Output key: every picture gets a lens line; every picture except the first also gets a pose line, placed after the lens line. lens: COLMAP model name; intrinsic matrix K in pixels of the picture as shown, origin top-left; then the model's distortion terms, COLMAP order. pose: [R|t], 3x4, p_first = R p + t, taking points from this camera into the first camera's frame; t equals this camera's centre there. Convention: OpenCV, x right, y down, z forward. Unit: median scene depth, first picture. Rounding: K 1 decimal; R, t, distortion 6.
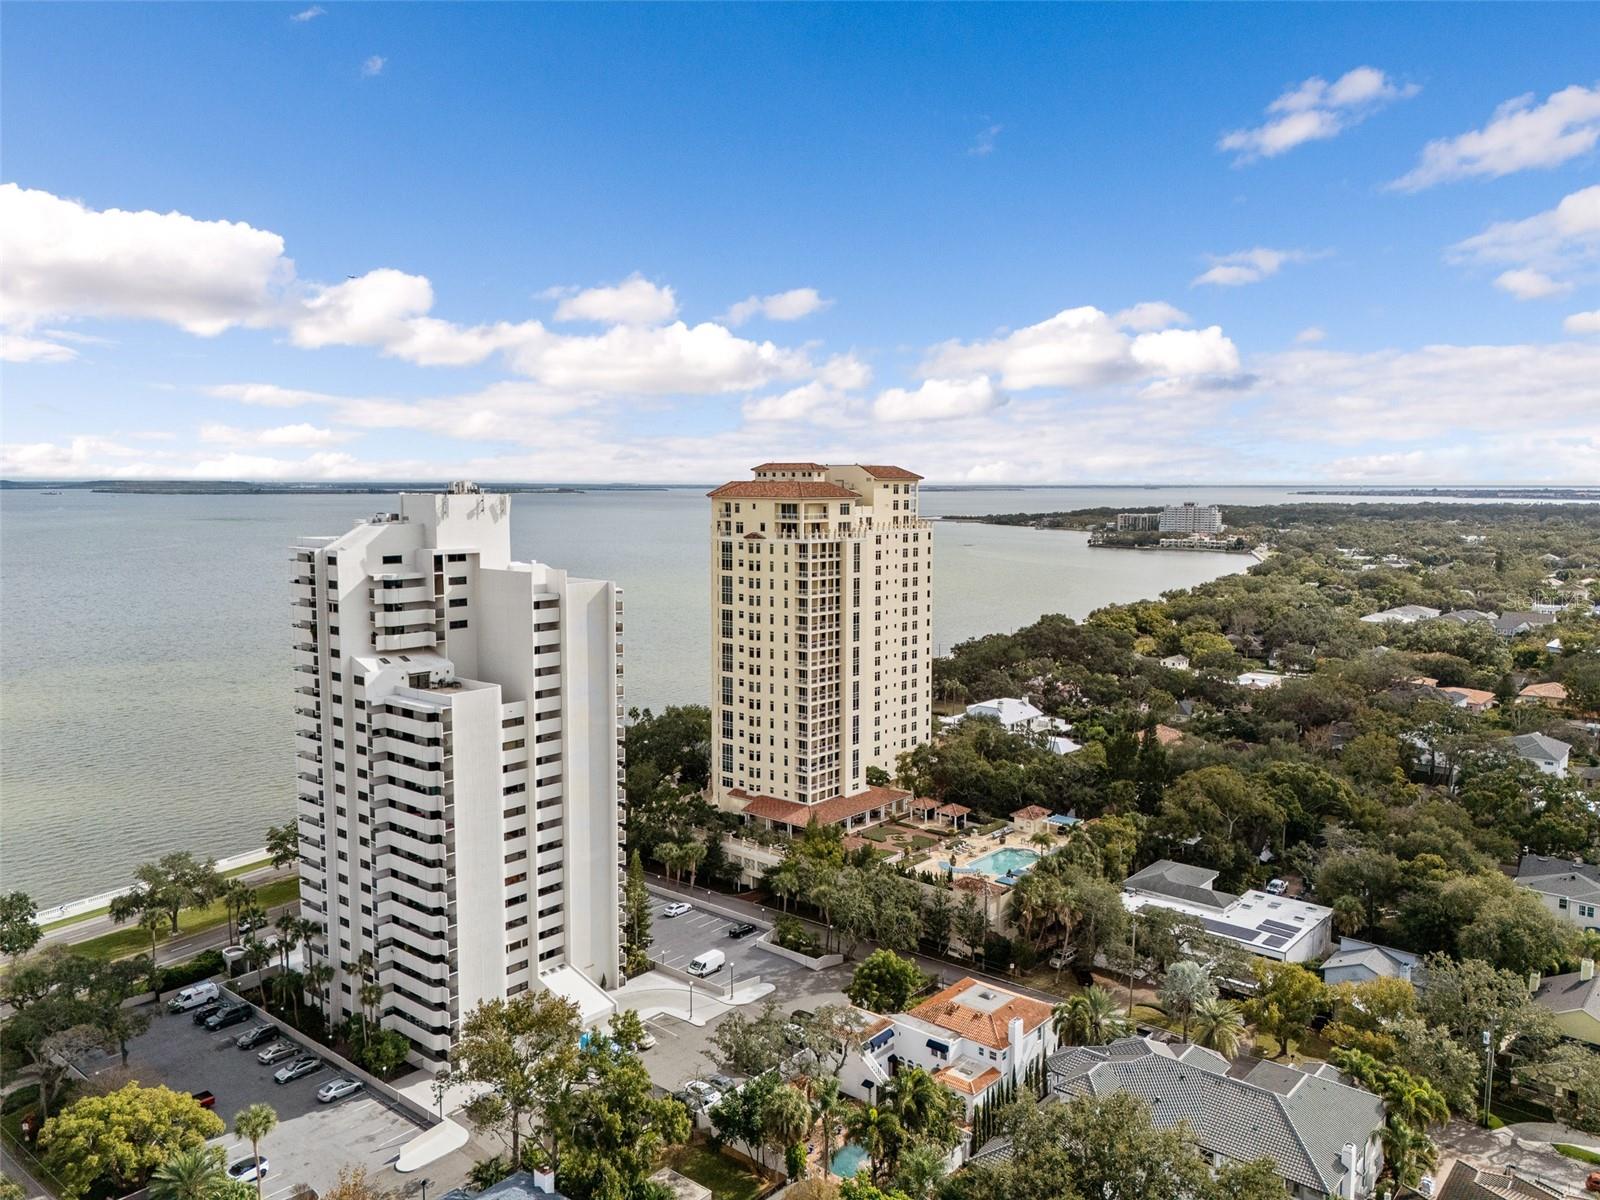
lens RADIAL K [[1170.3, 0, 802.4], [0, 1170.3, 602.4], [0, 0, 1]] dist [0.114444, -0.143482]
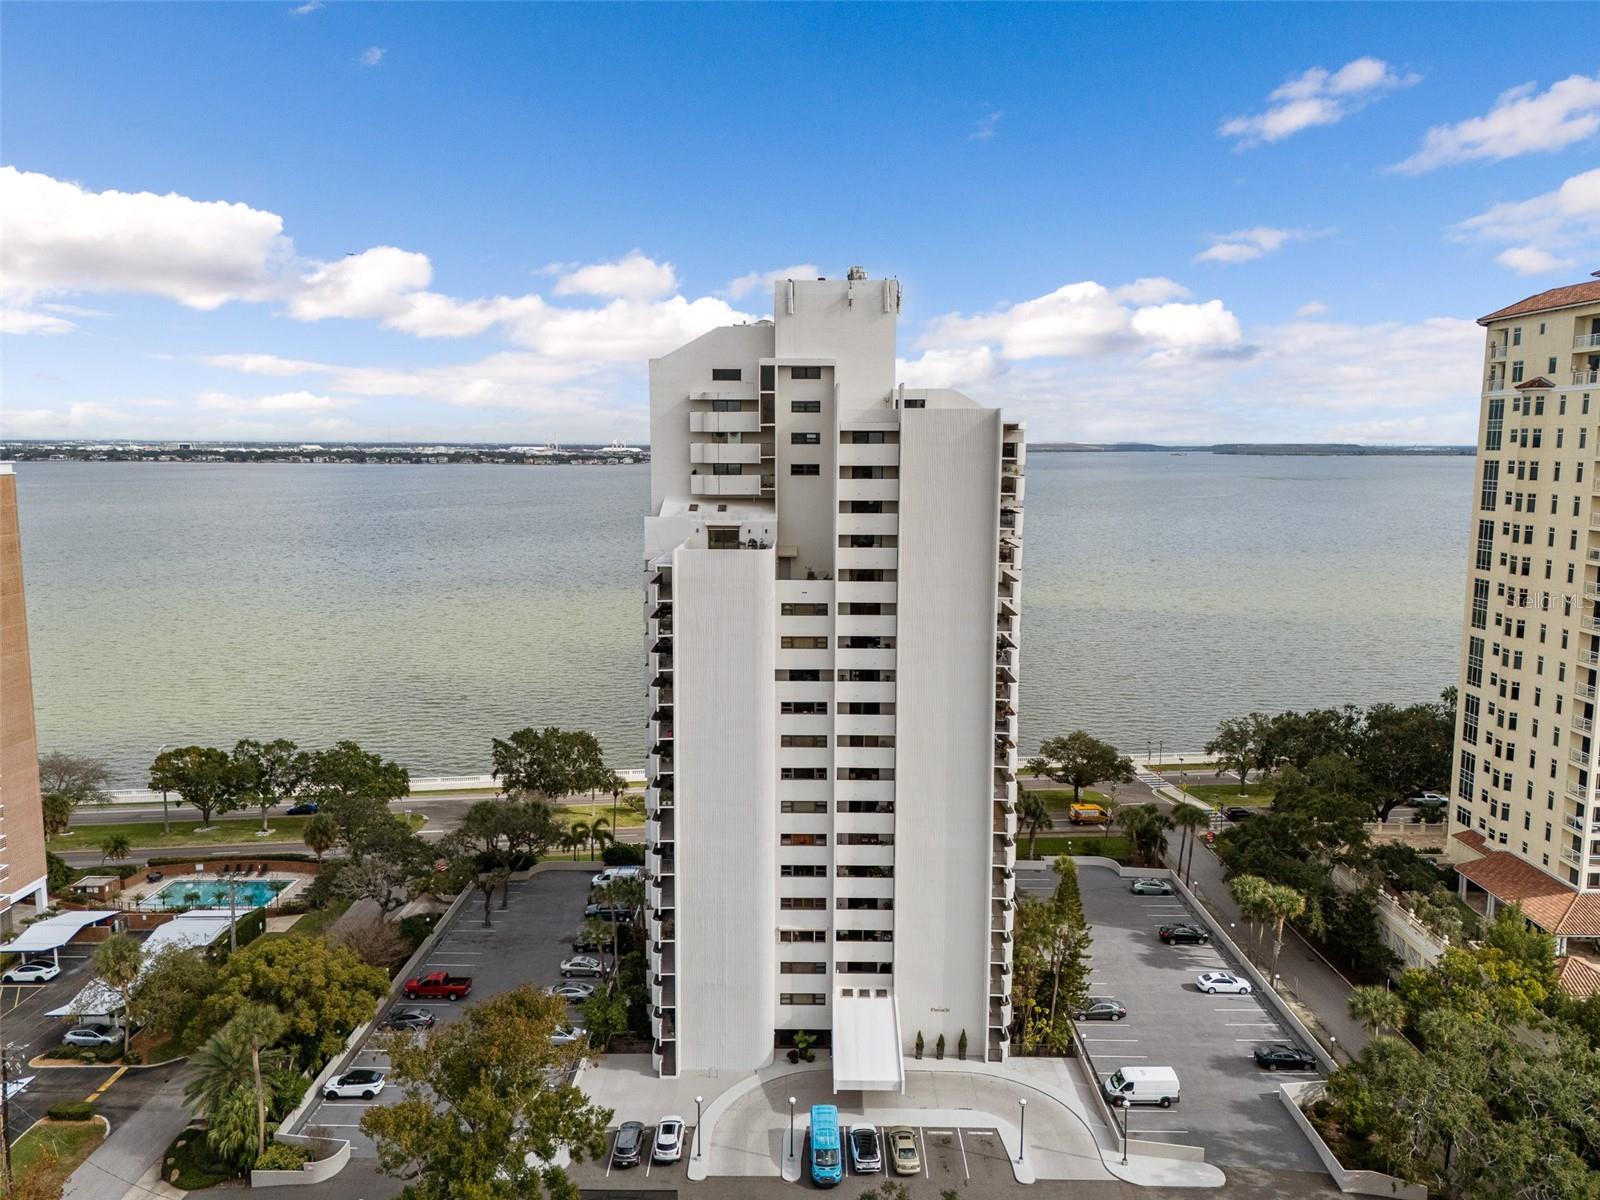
lens RADIAL K [[1176.6, 0, 803.1], [0, 1176.6, 599.0], [0, 0, 1]] dist [0.071482, -0.061265]
pose [[0.641787, 0.101269, -0.760168, 0.179948], [-0.081238, 0.994643, 0.063919, 0.036431], [0.762568, 0.020732, 0.646575, 0.386726]]
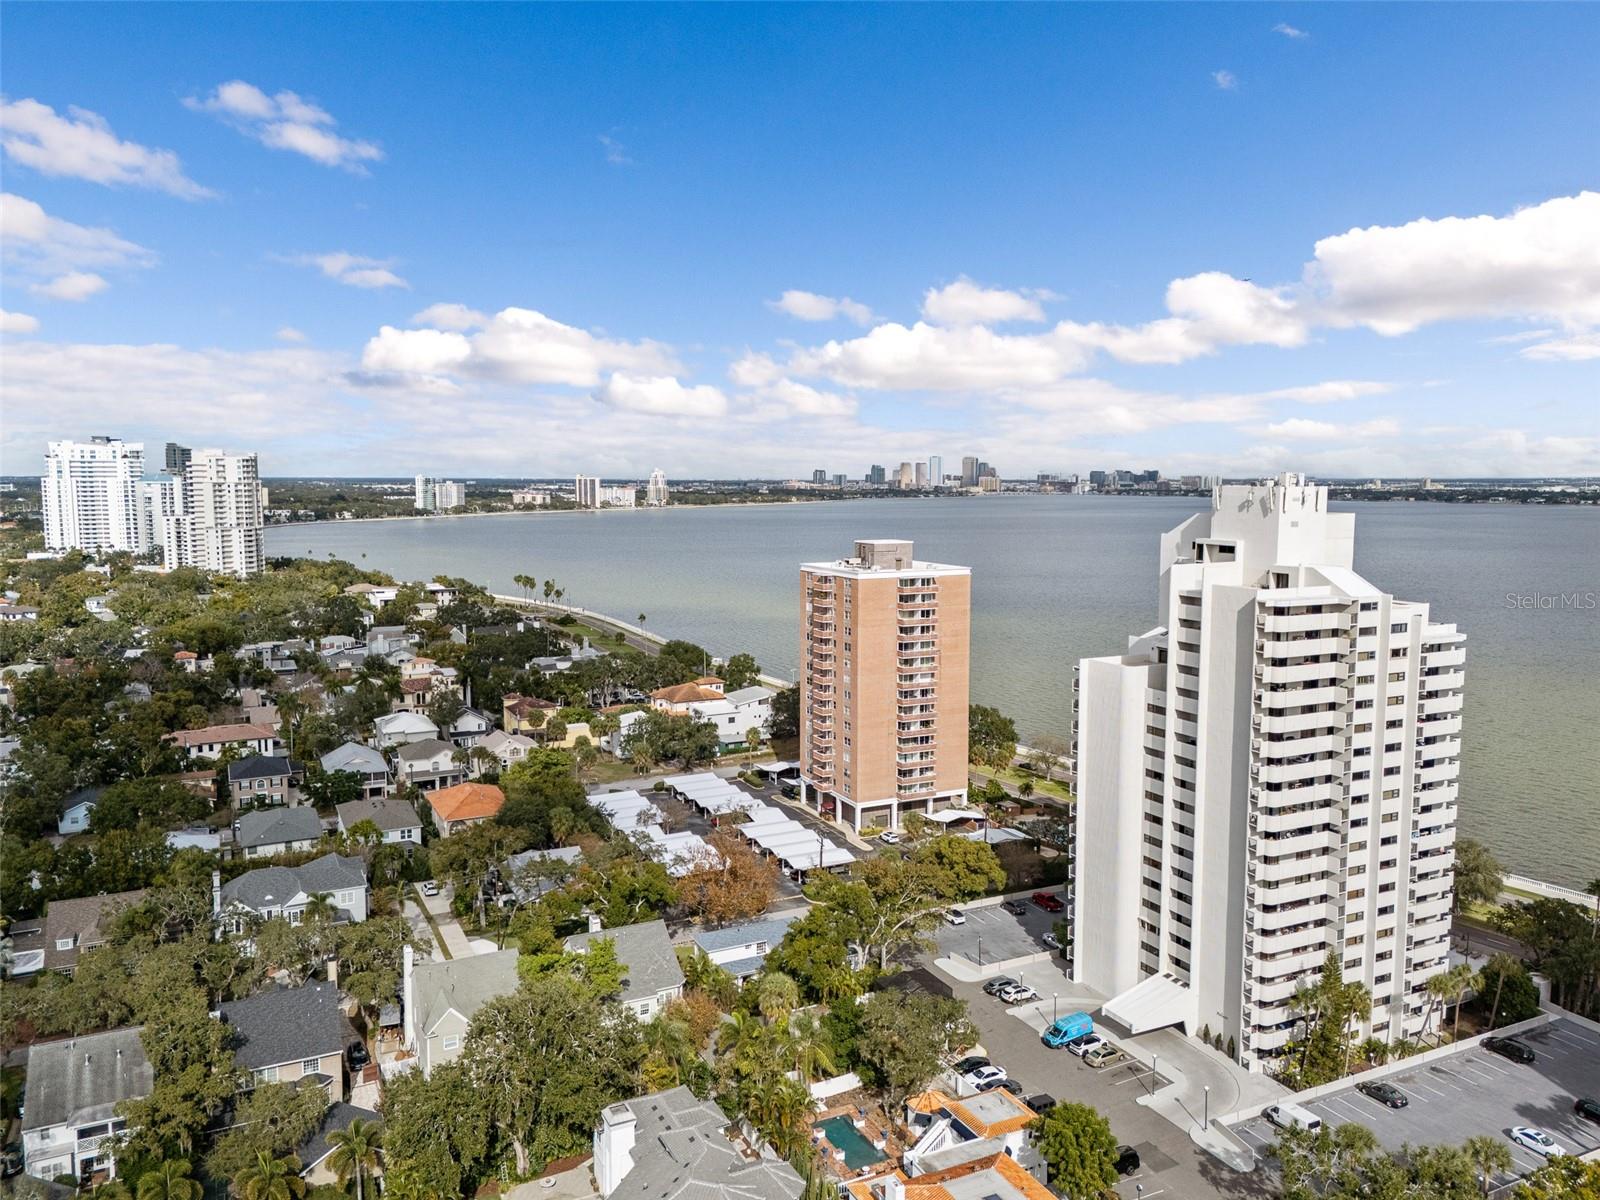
lens RADIAL K [[1170.3, 0, 802.4], [0, 1170.3, 602.4], [0, 0, 1]] dist [0.114444, -0.143482]
pose [[-0.395186, 0.096482, -0.913520, 0.547112], [-0.095521, 0.984762, 0.145328, -0.074263], [0.913621, 0.144692, -0.379948, 0.749329]]
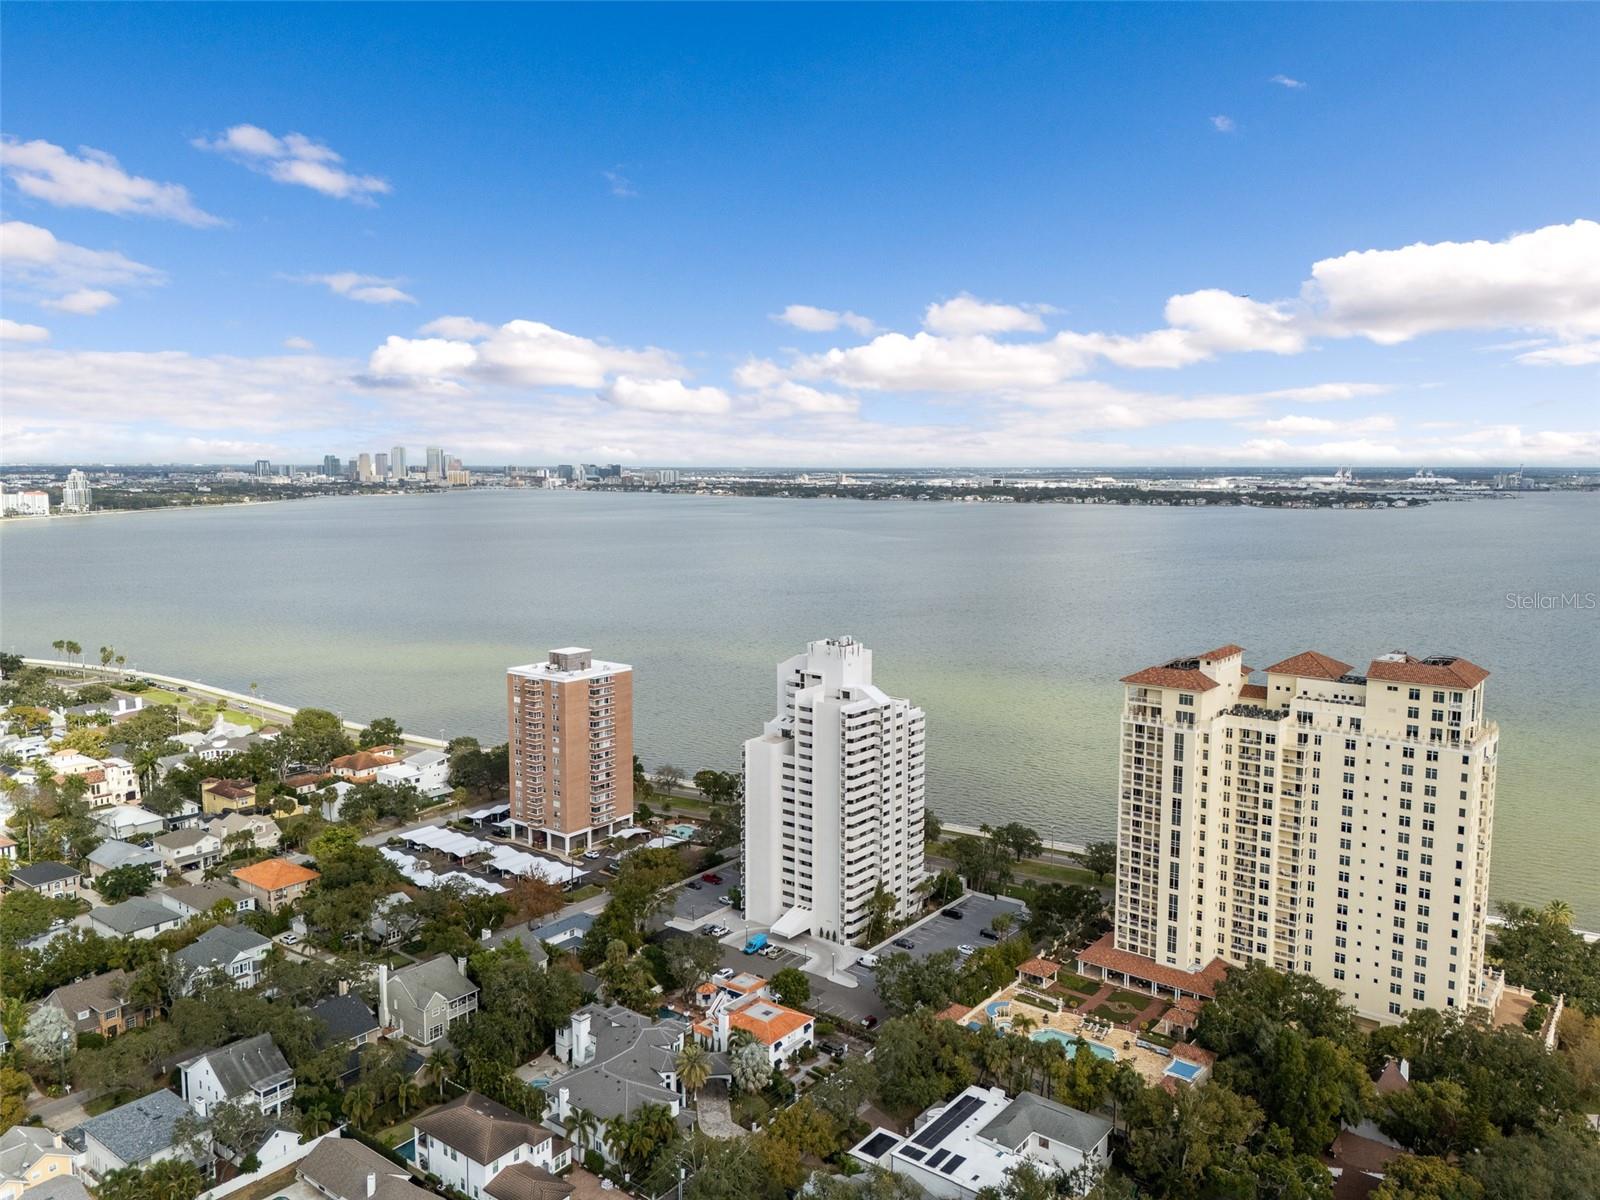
lens RADIAL K [[1176.6, 0, 803.1], [0, 1176.6, 599.0], [0, 0, 1]] dist [0.071482, -0.061265]
pose [[0.042719, 0.114262, -0.992532, 1.109360], [-0.104946, 0.988456, 0.109275, -0.258699], [0.993560, 0.099495, 0.054217, 0.610528]]
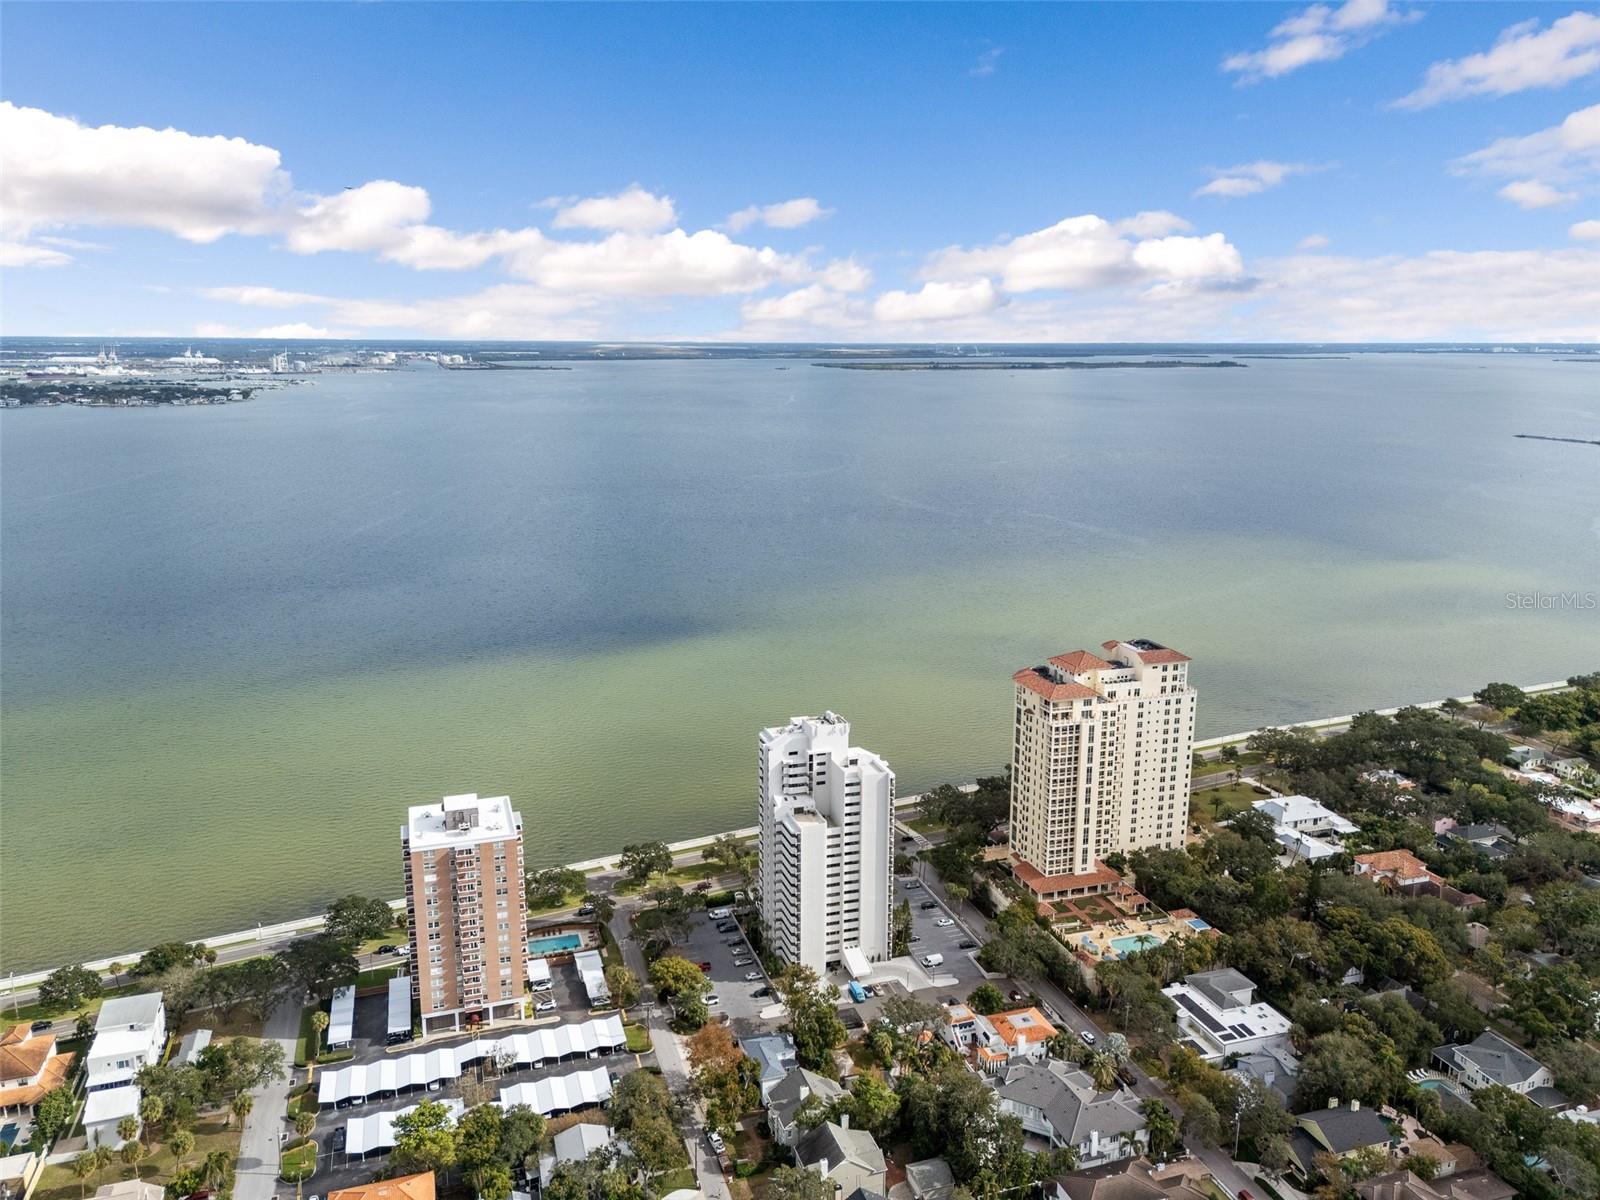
lens RADIAL K [[1176.6, 0, 803.1], [0, 1176.6, 599.0], [0, 0, 1]] dist [0.071482, -0.061265]
pose [[0.854942, 0.114102, -0.506019, 0.524731], [-0.055805, 0.990077, 0.128967, -0.422375], [0.515714, -0.082021, 0.852826, -0.594411]]
